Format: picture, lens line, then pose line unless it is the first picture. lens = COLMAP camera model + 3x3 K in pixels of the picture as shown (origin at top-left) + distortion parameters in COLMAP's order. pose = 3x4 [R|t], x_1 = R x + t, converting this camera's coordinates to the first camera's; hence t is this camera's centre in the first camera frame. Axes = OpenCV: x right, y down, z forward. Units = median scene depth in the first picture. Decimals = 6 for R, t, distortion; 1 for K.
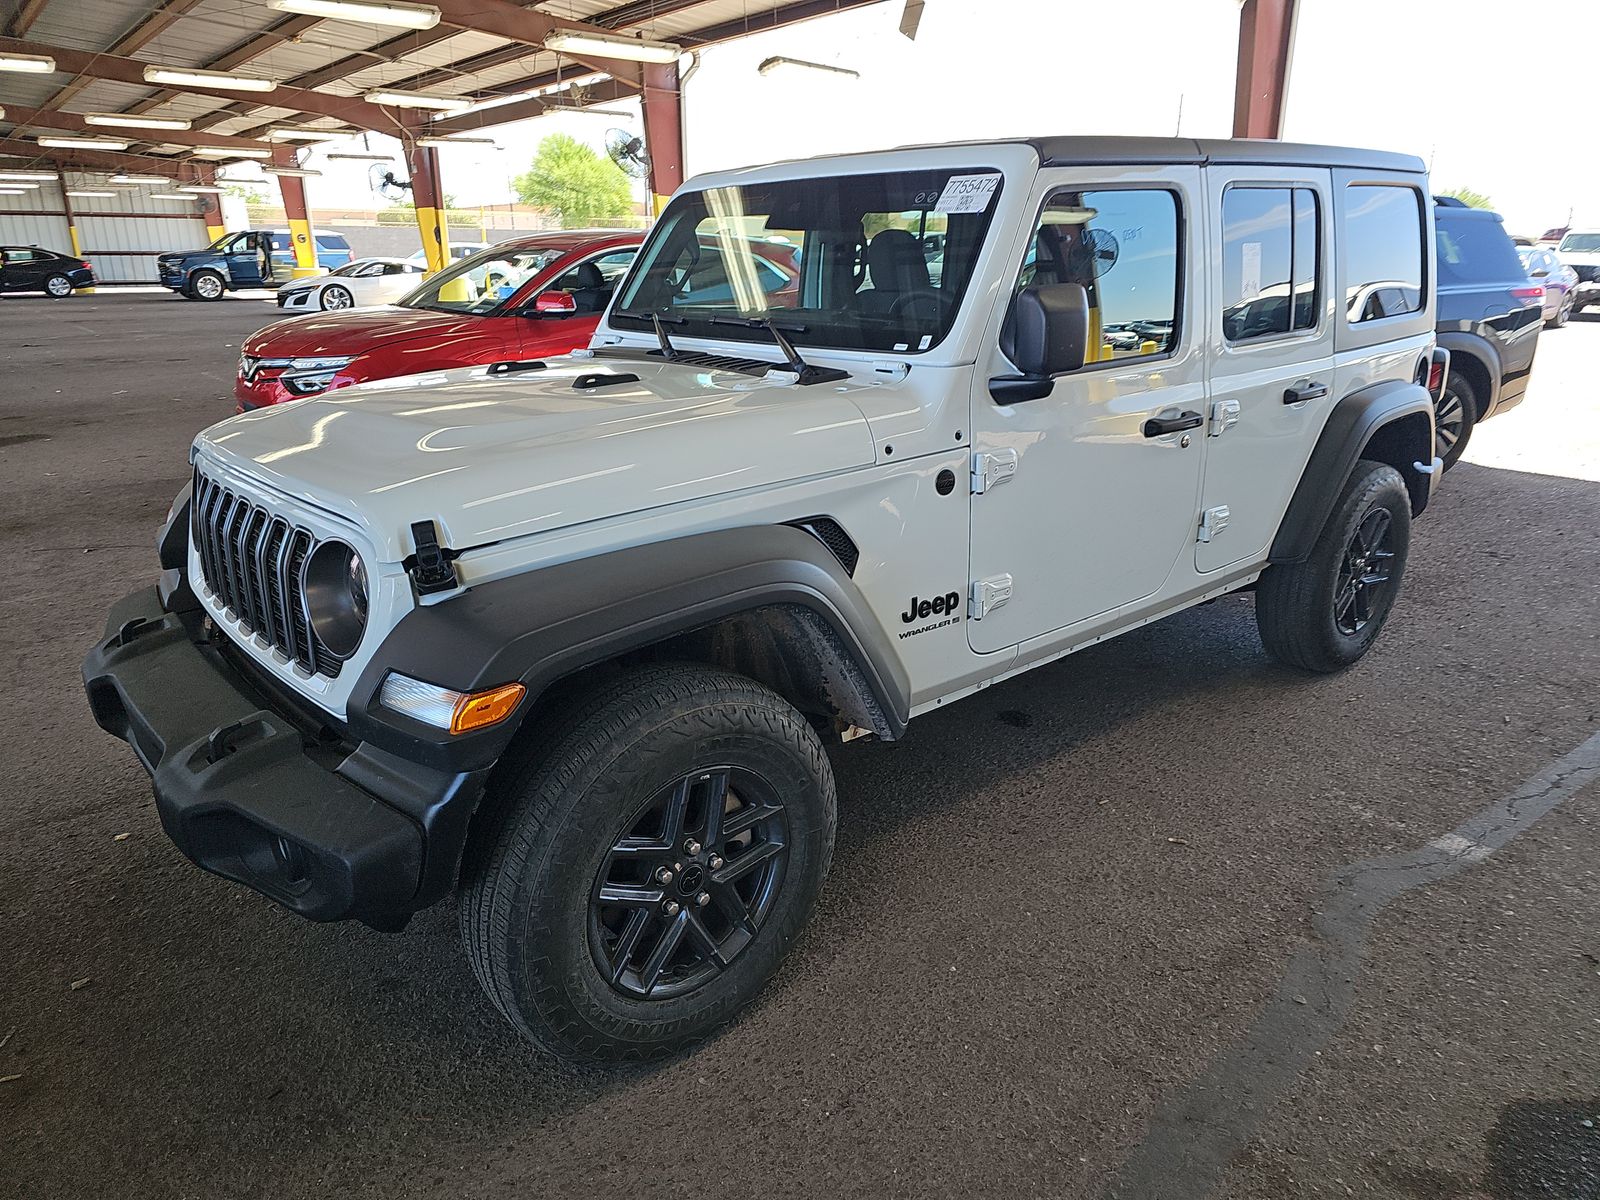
lens RADIAL K [[1091.8, 0, 771.3], [0, 1091.8, 595.2], [0, 0, 1]] dist [0.004056, 0.002220]
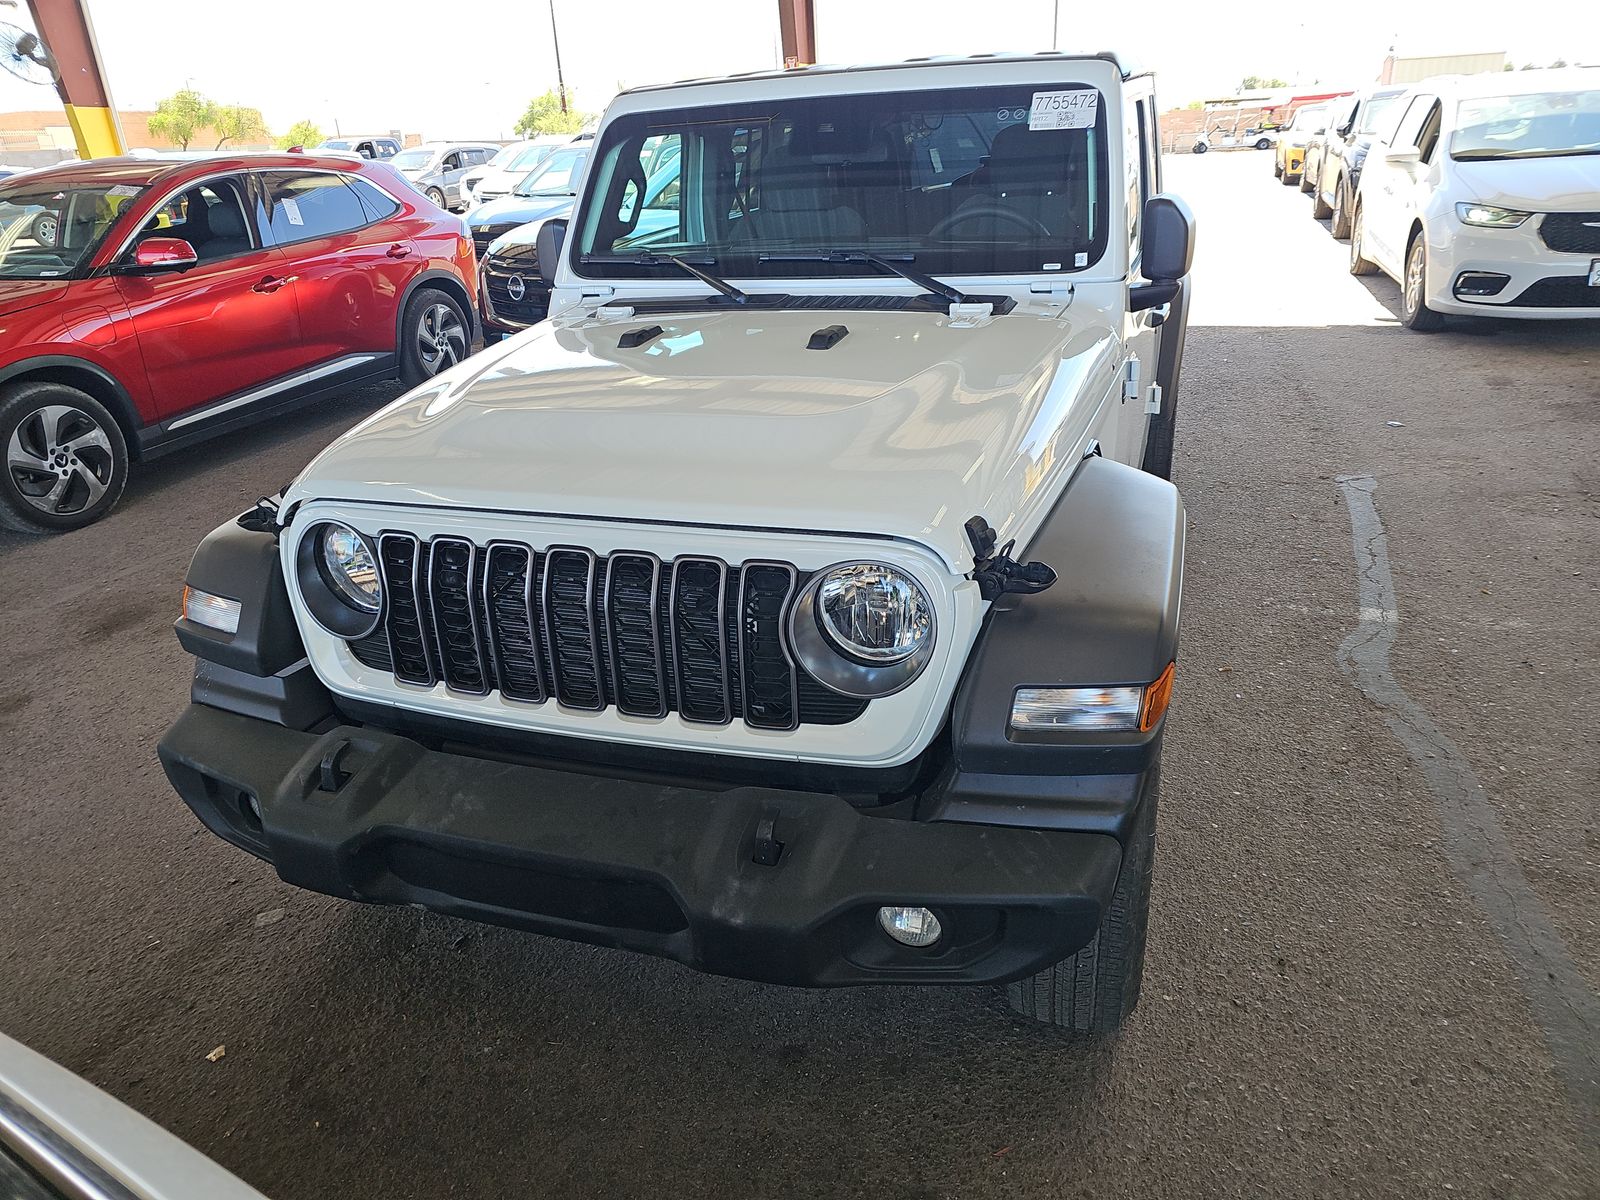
lens RADIAL K [[1091.8, 0, 771.3], [0, 1091.8, 595.2], [0, 0, 1]] dist [0.004056, 0.002220]
pose [[0.854041, -0.231438, 0.465887, -0.587998], [0.194162, 0.972679, 0.127268, -0.099014], [-0.482613, -0.018234, 0.875644, 0.206368]]
